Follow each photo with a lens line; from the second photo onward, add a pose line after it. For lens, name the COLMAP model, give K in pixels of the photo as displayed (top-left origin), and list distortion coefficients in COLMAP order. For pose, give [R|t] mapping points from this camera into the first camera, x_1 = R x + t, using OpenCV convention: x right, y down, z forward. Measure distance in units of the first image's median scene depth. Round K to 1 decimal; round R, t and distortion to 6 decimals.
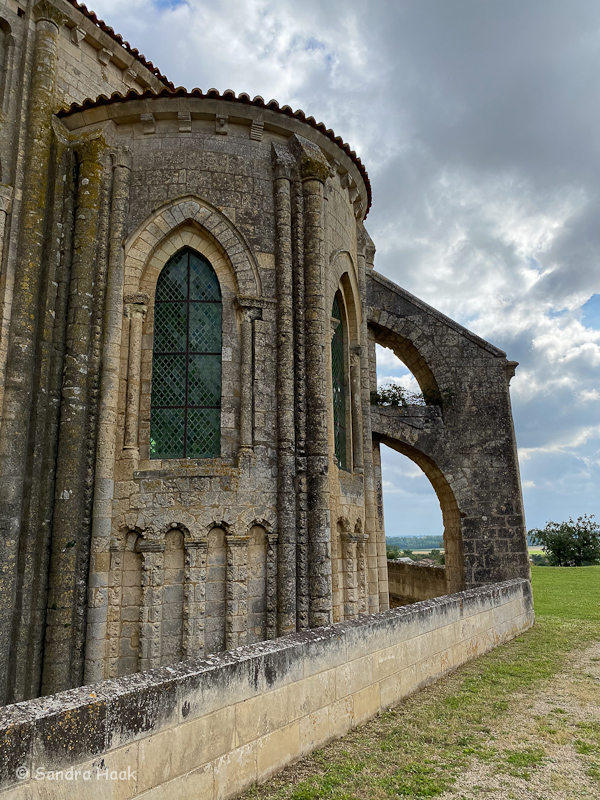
lens RADIAL K [[610.6, 0, 302.0], [0, 610.6, 398.8], [0, 0, 1]] dist [0.040552, -0.012625]
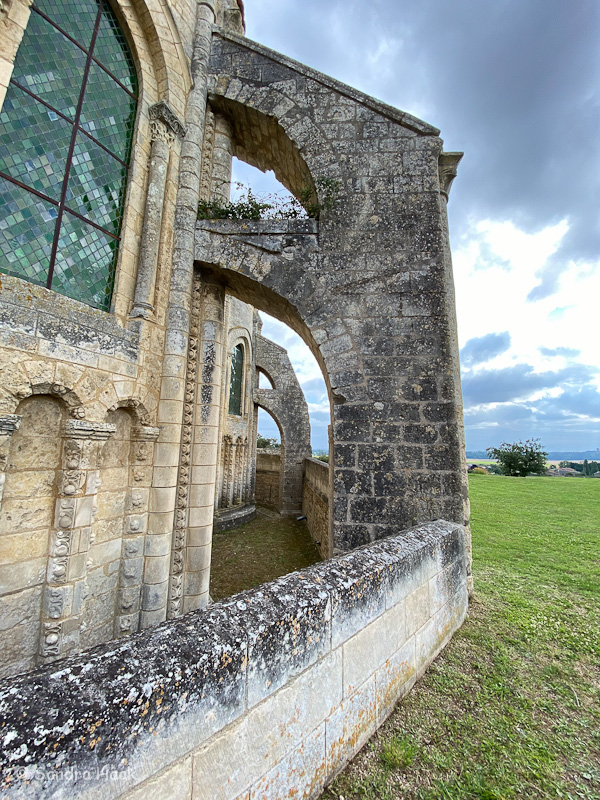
lens RADIAL K [[318.3, 0, 295.8], [0, 318.3, 398.9], [0, 0, 1]] dist [0.008803, -0.001115]
pose [[0.984358, 0.018647, -0.175193, 0.268579], [-0.007554, 0.997936, 0.063772, 0.167959], [0.176020, -0.061451, 0.982467, 0.697259]]
